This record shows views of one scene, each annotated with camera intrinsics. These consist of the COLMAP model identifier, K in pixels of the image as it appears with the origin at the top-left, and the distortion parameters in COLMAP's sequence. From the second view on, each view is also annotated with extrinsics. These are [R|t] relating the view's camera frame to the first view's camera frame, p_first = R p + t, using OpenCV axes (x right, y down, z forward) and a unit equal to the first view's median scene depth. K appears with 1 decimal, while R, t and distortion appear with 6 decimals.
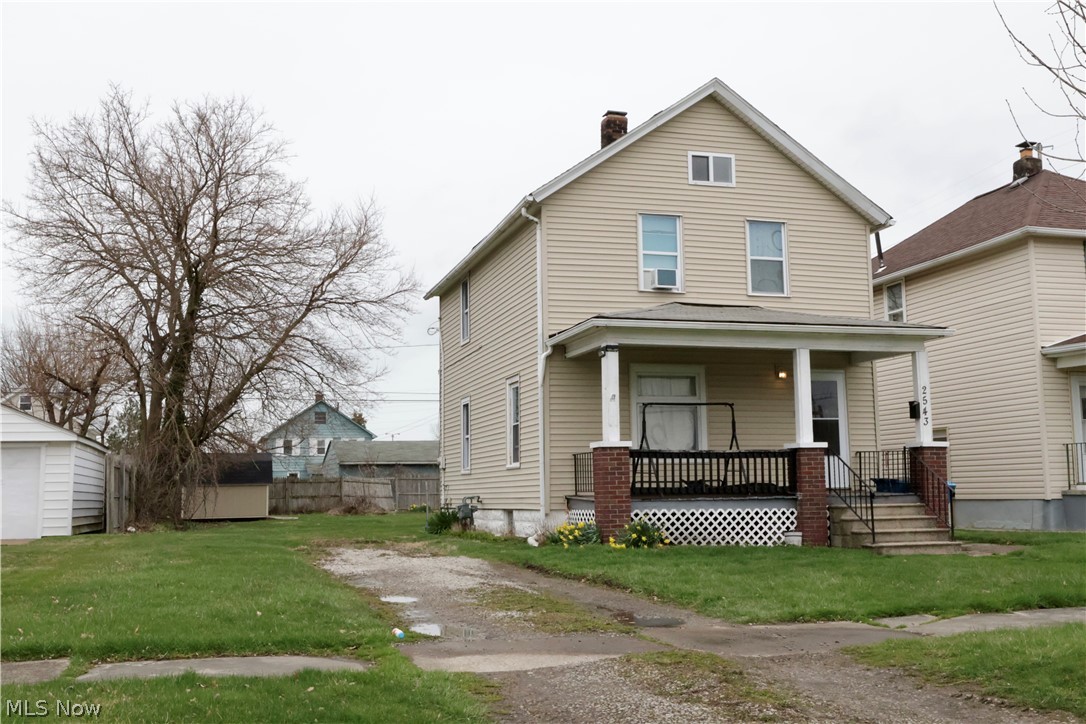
lens RADIAL K [[1134.2, 0, 548.9], [0, 1134.2, 360.4], [0, 0, 1]] dist [0.006694, 0.000000]
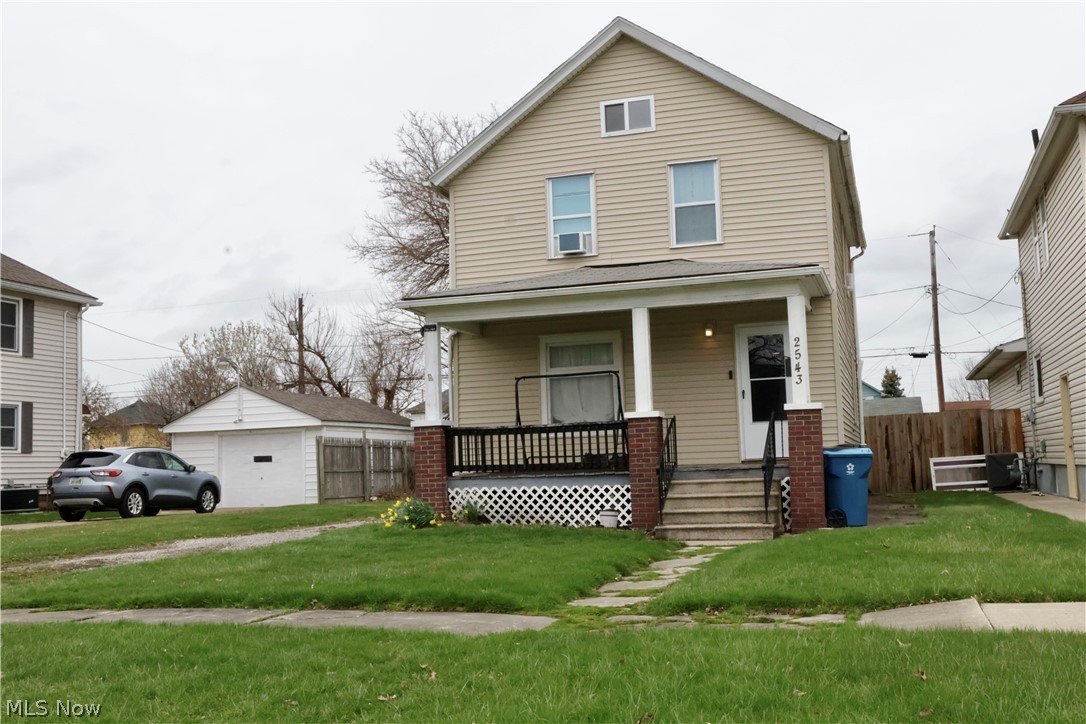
lens RADIAL K [[1134.2, 0, 547.1], [0, 1134.2, 363.1], [0, 0, 1]] dist [0.006694, 0.000000]
pose [[0.828643, -0.064314, -0.556071, 0.626841], [0.086265, 0.996183, 0.013332, 0.014250], [0.553091, -0.059017, 0.831028, 0.198191]]
